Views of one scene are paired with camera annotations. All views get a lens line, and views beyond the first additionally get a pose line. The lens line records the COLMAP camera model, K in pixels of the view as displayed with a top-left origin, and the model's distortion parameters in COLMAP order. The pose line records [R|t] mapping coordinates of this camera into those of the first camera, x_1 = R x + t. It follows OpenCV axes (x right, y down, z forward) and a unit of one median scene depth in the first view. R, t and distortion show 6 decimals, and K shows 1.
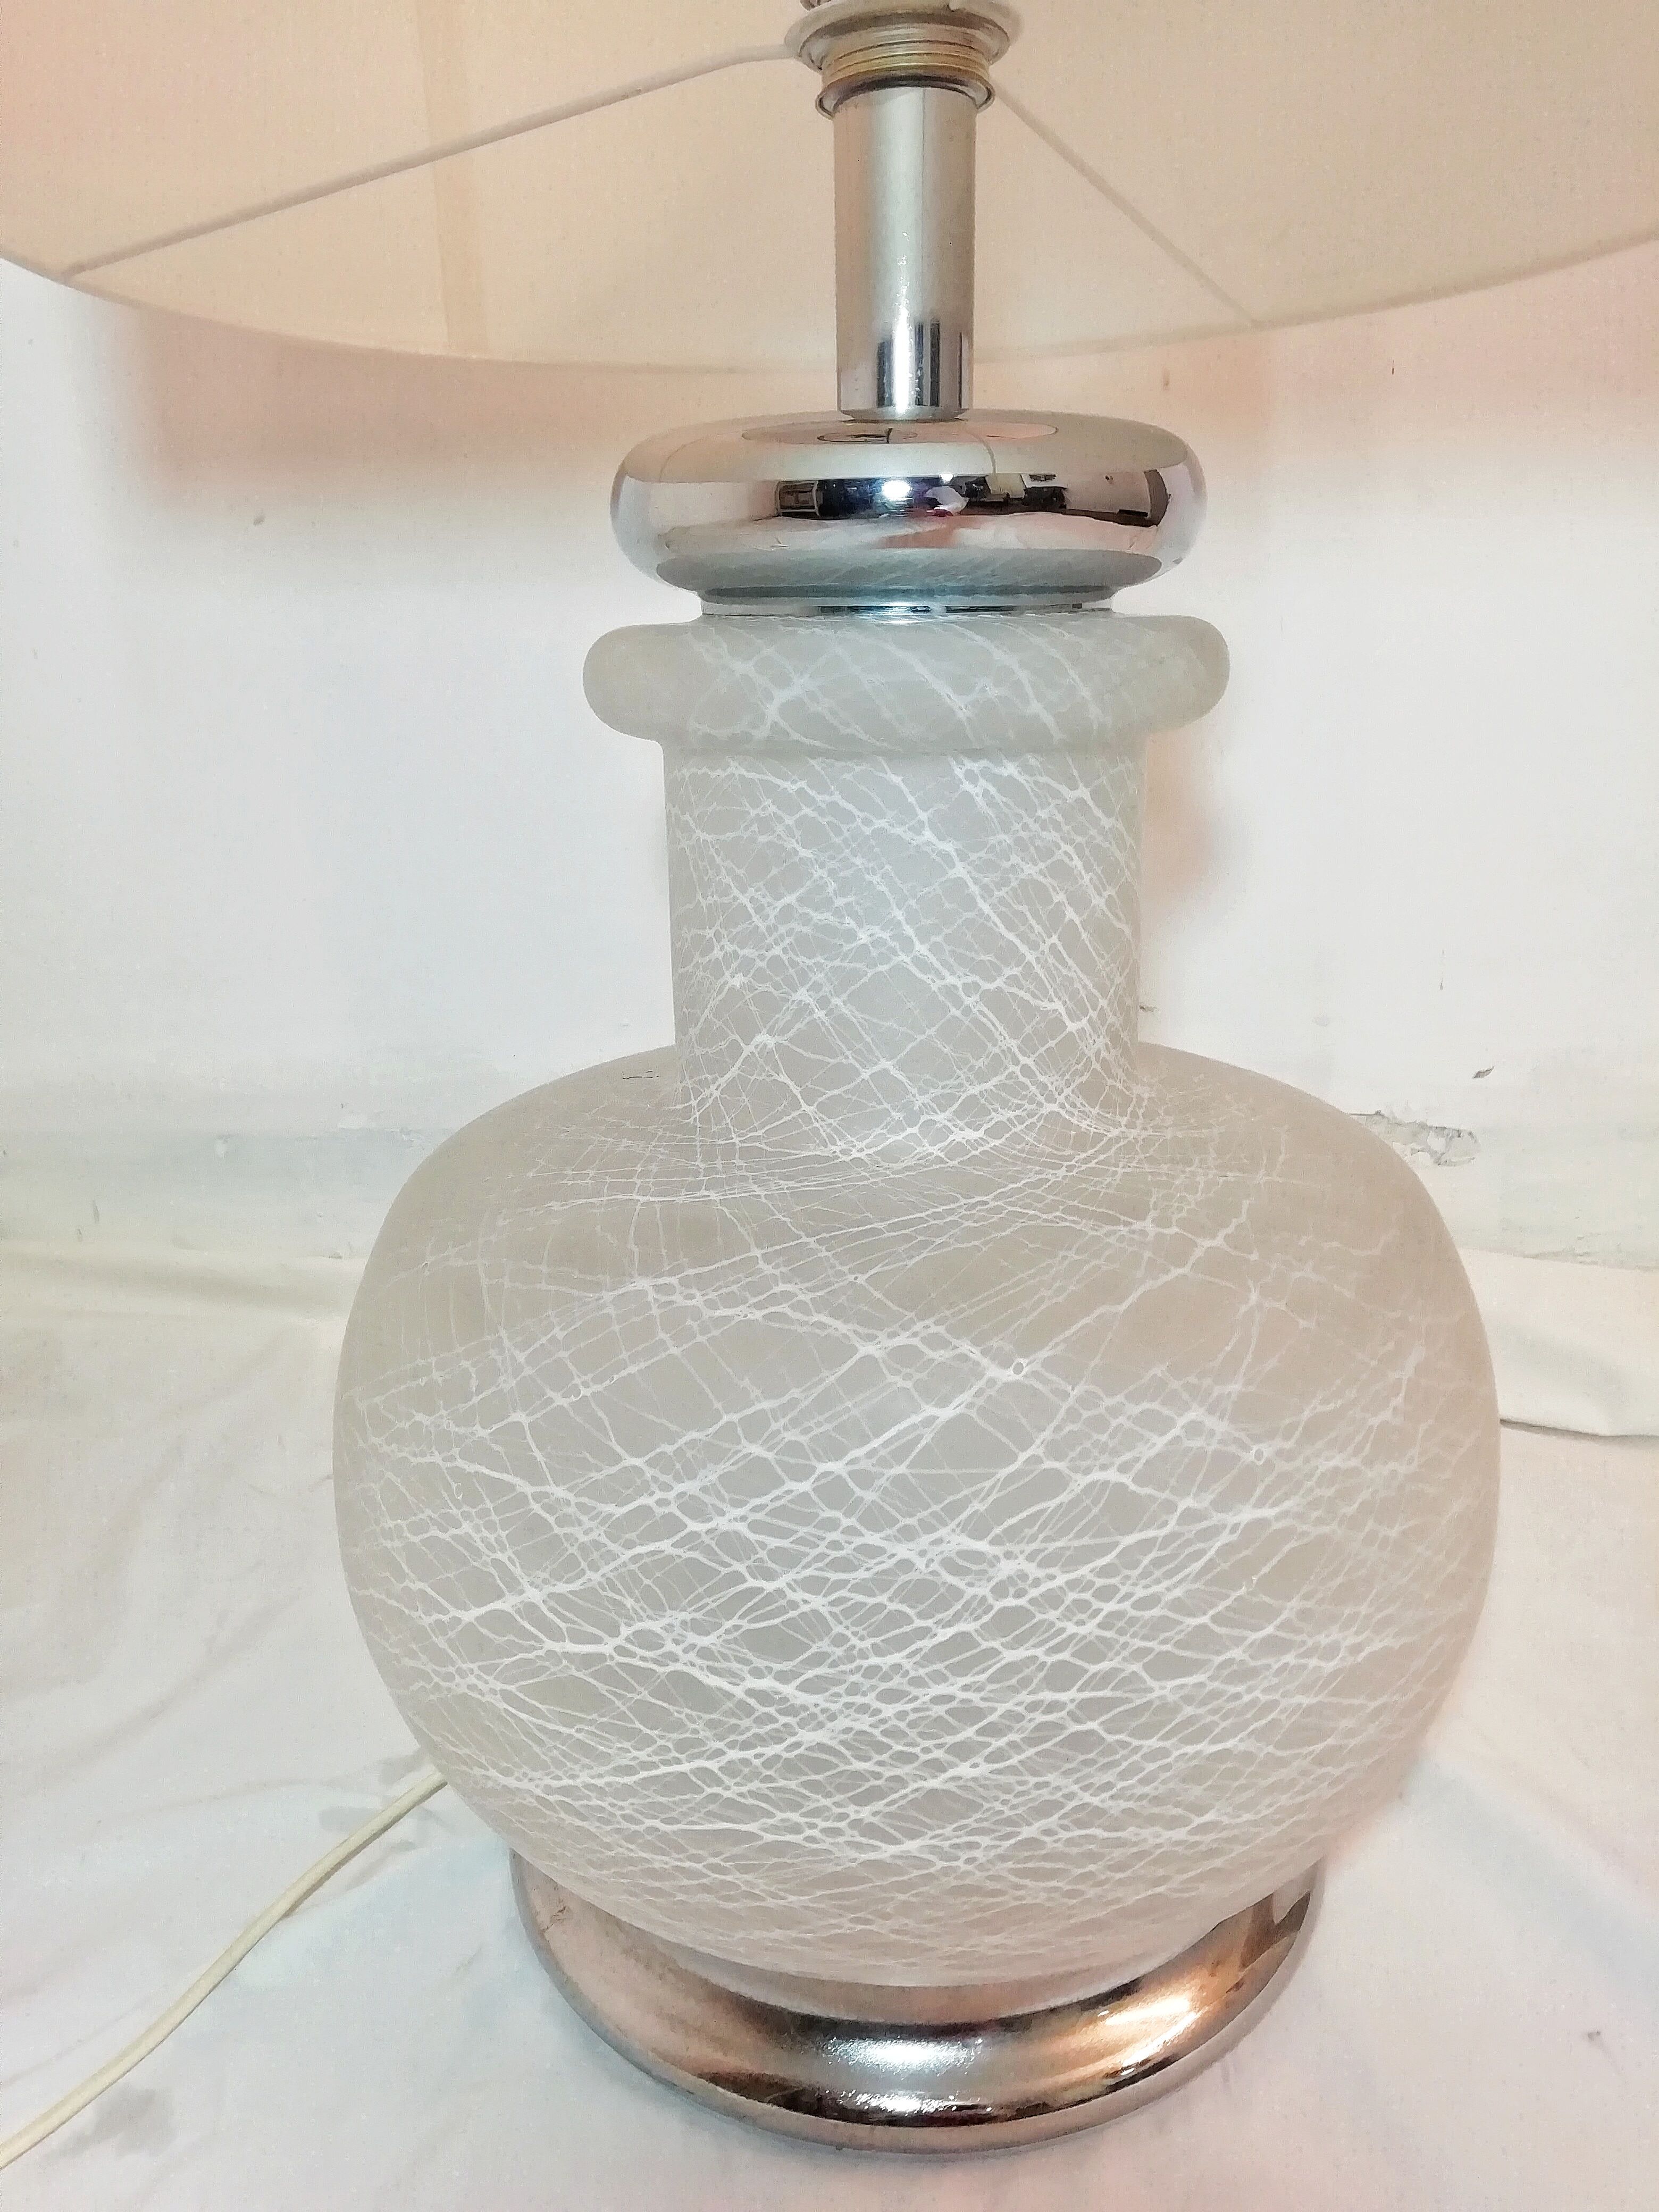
lens RADIAL K [[1599.7, 0, 840.8], [0, 1599.7, 1196.3], [0, 0, 1]] dist [0.075900, -0.000415]
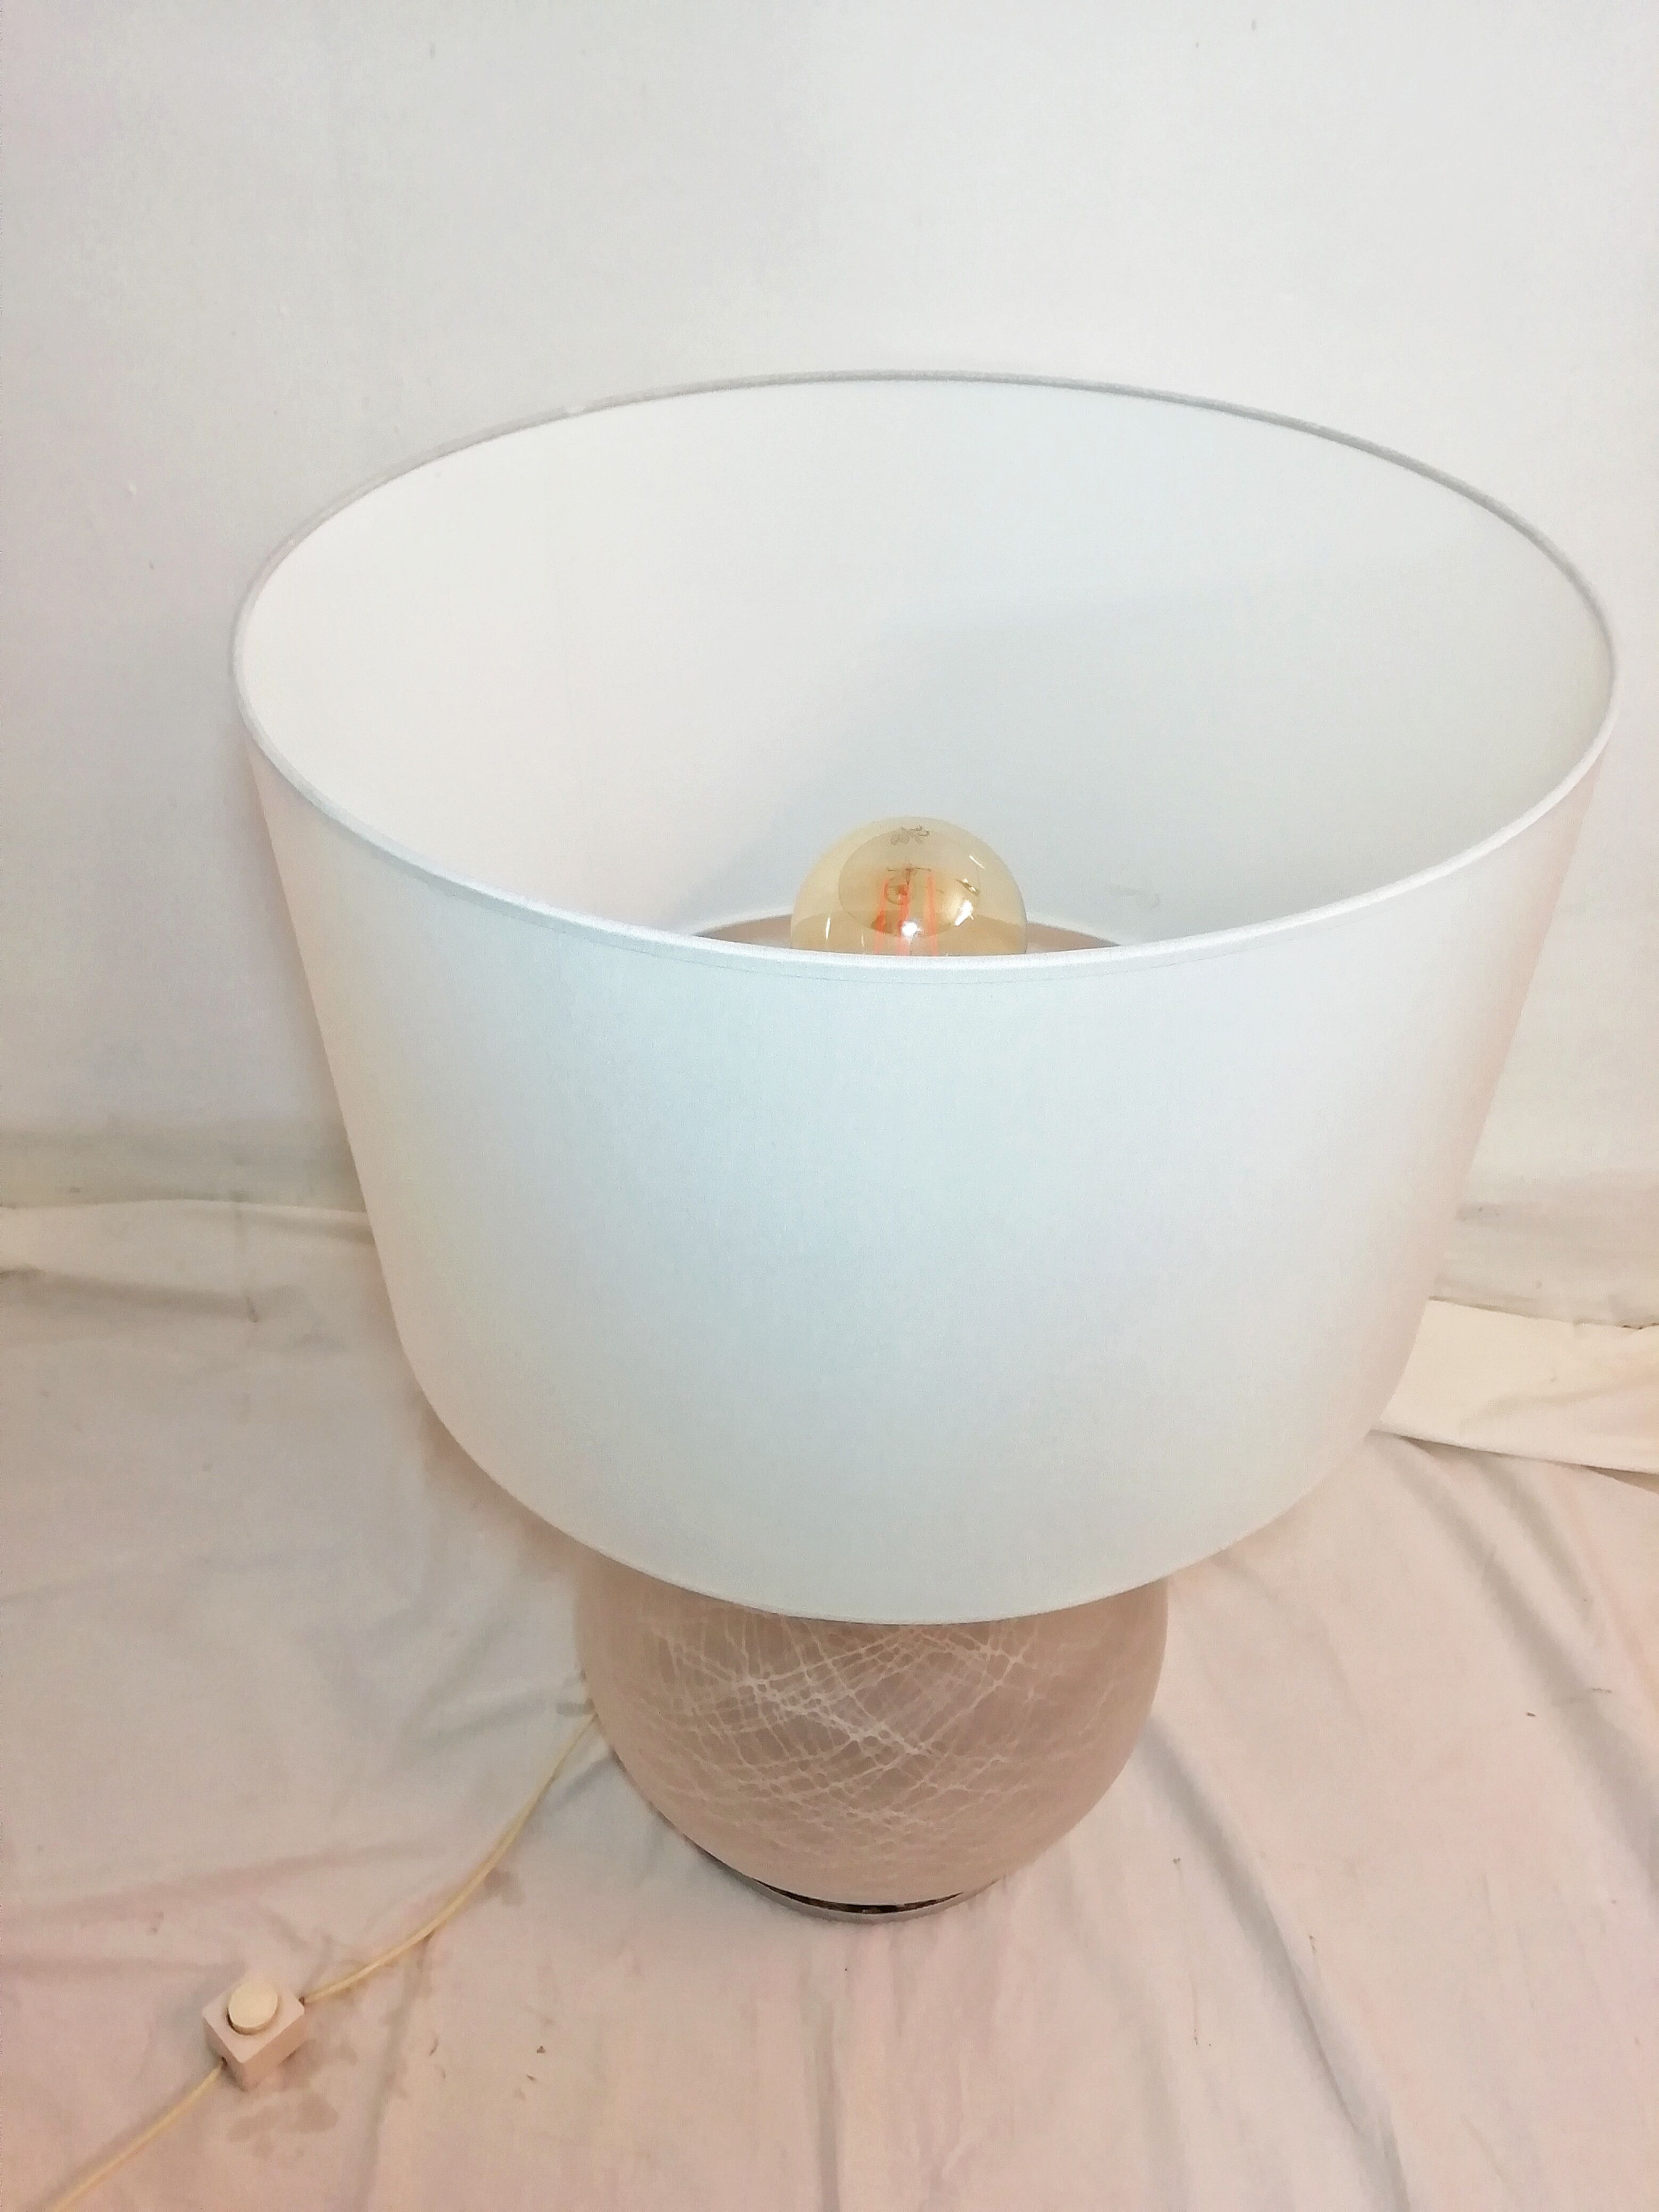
lens RADIAL K [[1785.2, 0, 829.5], [0, 1785.2, 1106.0], [0, 0, 1]] dist [0.001646, -0.003916]
pose [[0.999451, 0.026562, 0.019827, -0.085520], [-0.032309, 0.914258, 0.403843, -1.615039], [-0.007400, -0.404262, 0.914613, -0.883151]]
